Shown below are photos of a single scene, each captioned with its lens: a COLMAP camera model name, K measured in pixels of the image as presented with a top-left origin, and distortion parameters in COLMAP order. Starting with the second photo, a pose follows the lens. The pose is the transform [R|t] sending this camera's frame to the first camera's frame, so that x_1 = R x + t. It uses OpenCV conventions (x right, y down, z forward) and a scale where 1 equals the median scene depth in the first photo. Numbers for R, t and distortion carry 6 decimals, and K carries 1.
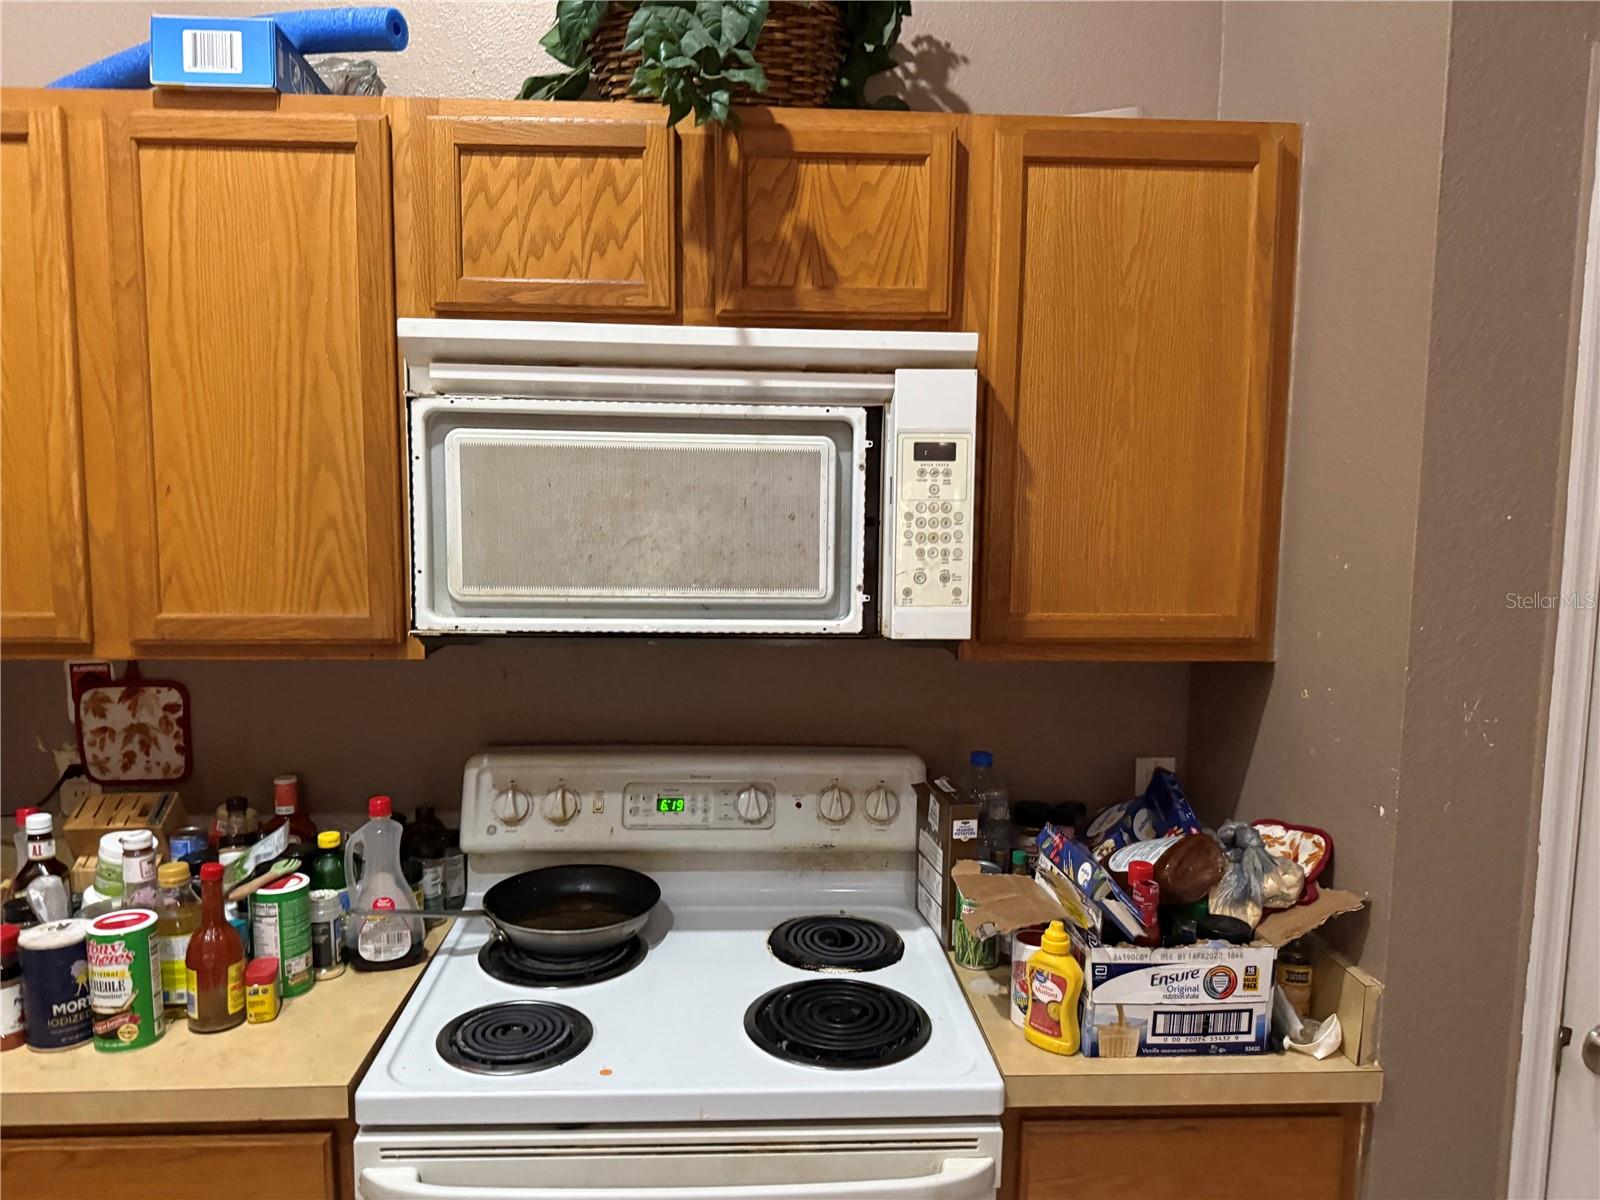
lens RADIAL K [[1134.1, 0, 796.2], [0, 1134.1, 609.8], [0, 0, 1]] dist [0.081096, -0.114378]
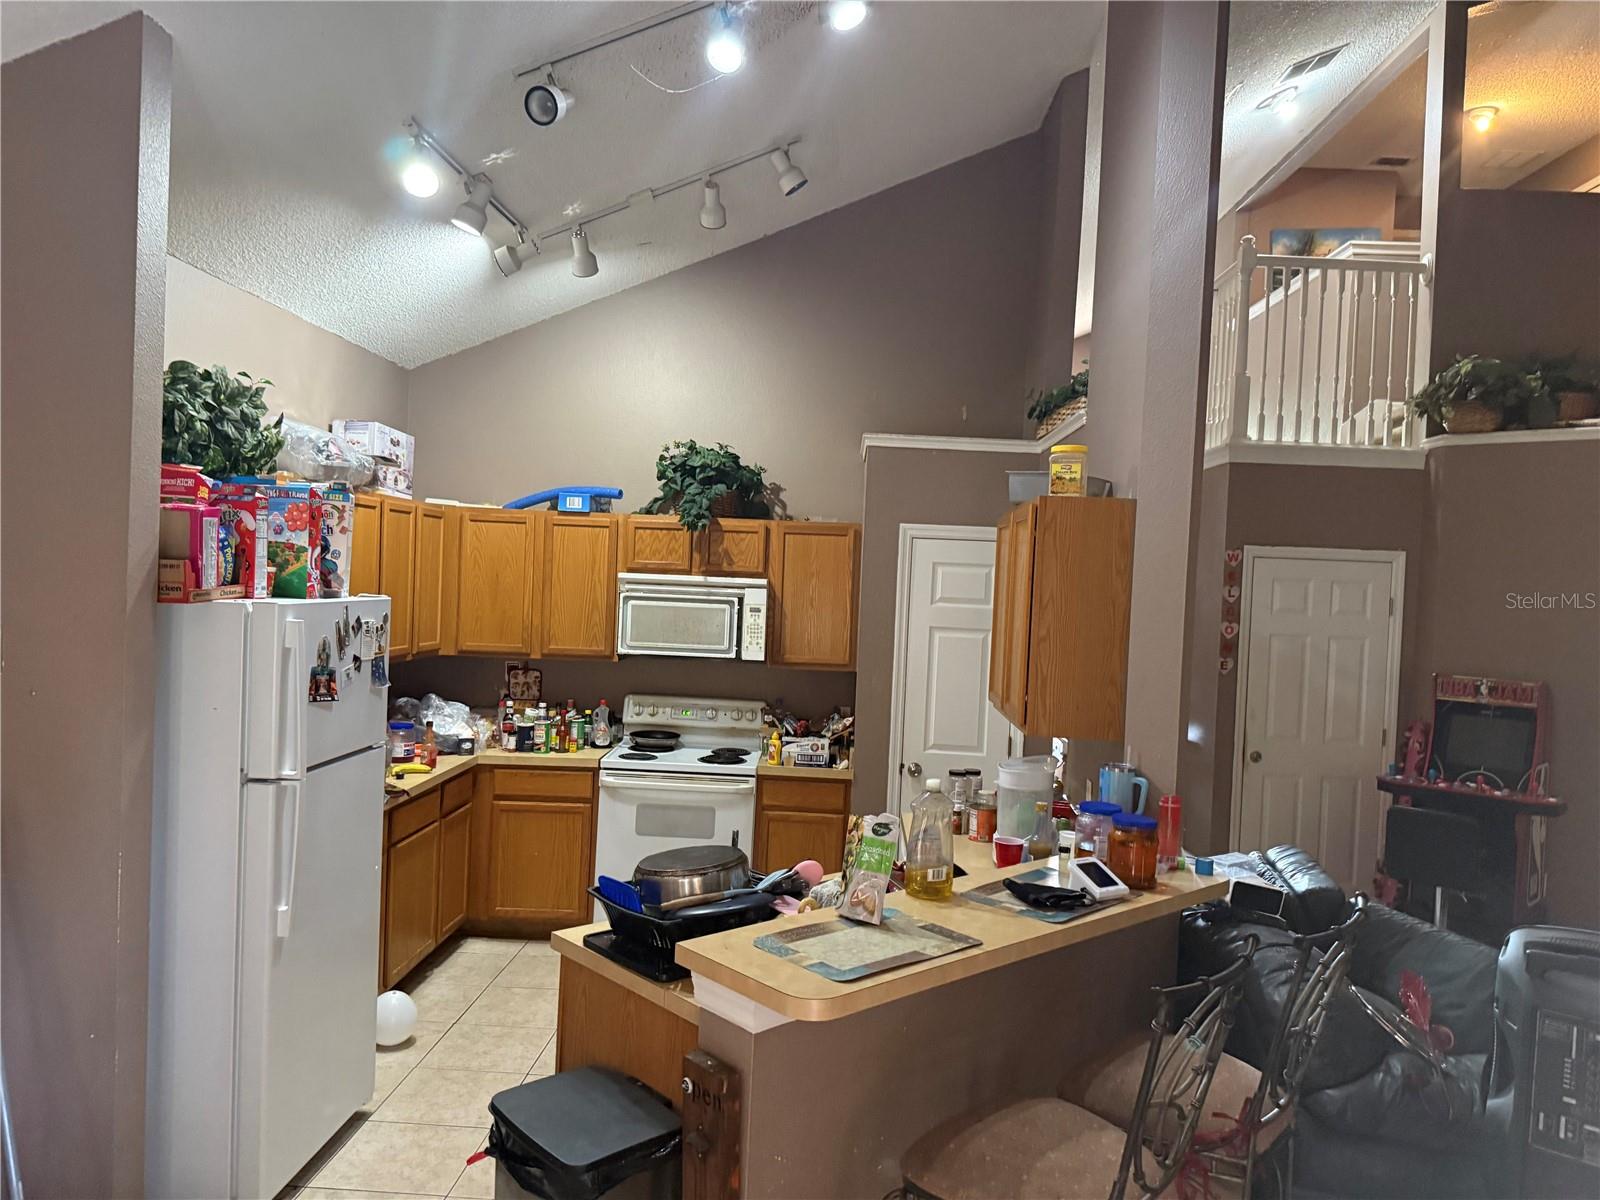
lens RADIAL K [[1134.1, 0, 825.3], [0, 1134.1, 600.1], [0, 0, 1]] dist [0.081096, -0.114378]
pose [[0.997106, 0.031571, -0.069161, 0.599799], [-0.037596, 0.995444, -0.087620, 0.145018], [0.066080, 0.089967, 0.993750, -2.665261]]
